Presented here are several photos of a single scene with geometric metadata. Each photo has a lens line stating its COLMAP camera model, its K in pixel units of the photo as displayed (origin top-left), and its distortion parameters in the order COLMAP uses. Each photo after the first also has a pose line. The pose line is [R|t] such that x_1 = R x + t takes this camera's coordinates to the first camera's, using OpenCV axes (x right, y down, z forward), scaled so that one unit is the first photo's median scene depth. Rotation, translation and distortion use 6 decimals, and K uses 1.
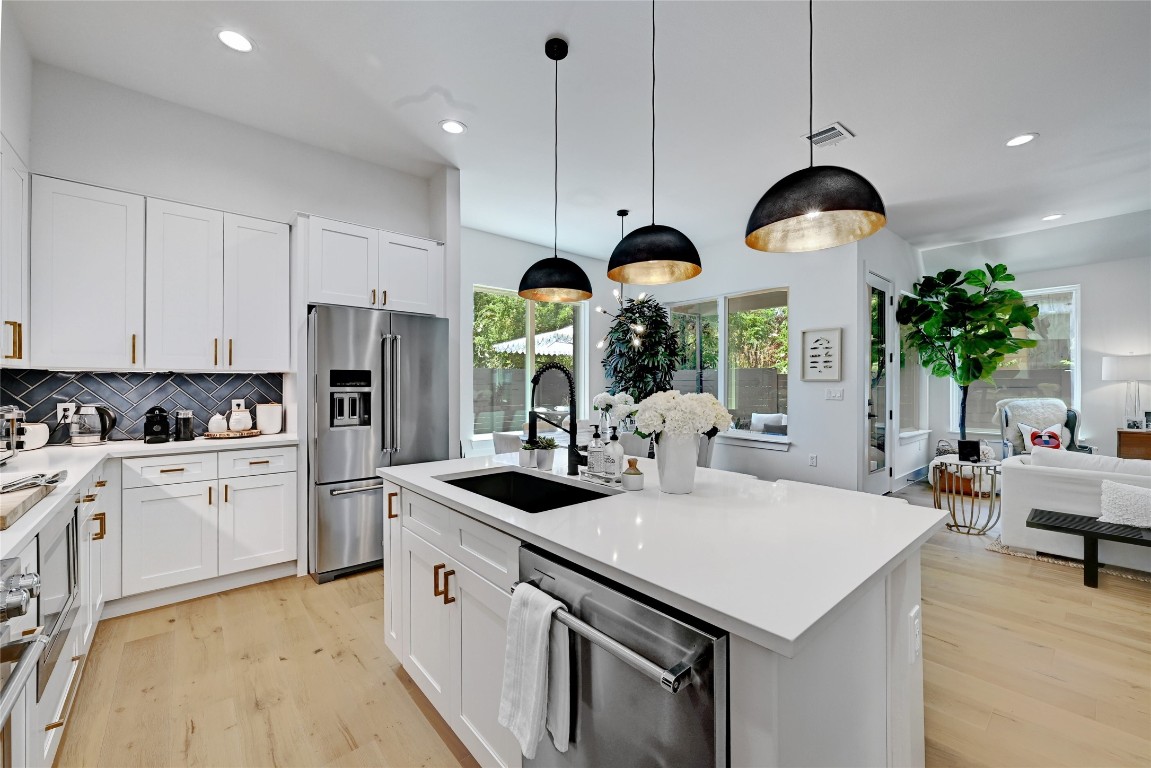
lens RADIAL K [[457.5, 0, 572.4], [0, 457.5, 376.5], [0, 0, 1]] dist [-0.002271, -0.000497]
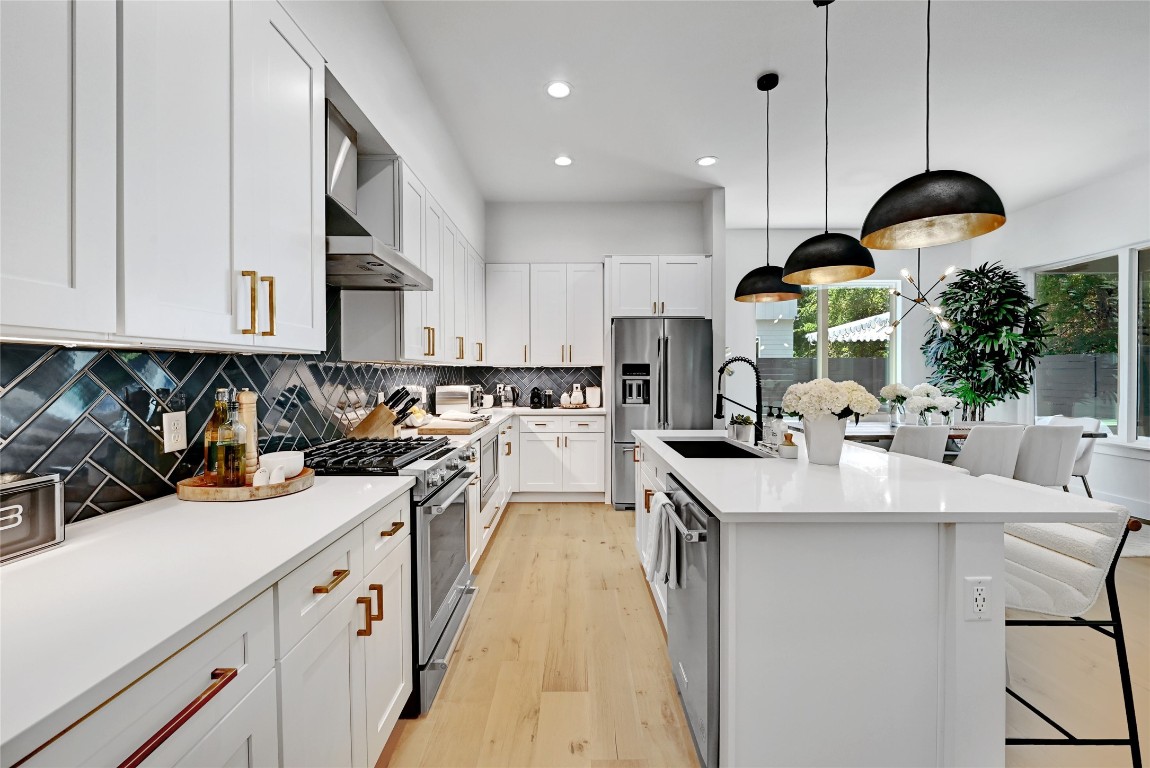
lens RADIAL K [[457.1, 0, 571.9], [0, 457.1, 376.5], [0, 0, 1]] dist [-0.002271, -0.000497]
pose [[0.755889, 0.002678, -0.654695, 0.268358], [0.011243, 0.999791, 0.017071, -0.000909], [0.654604, -0.020265, 0.755701, -0.170077]]
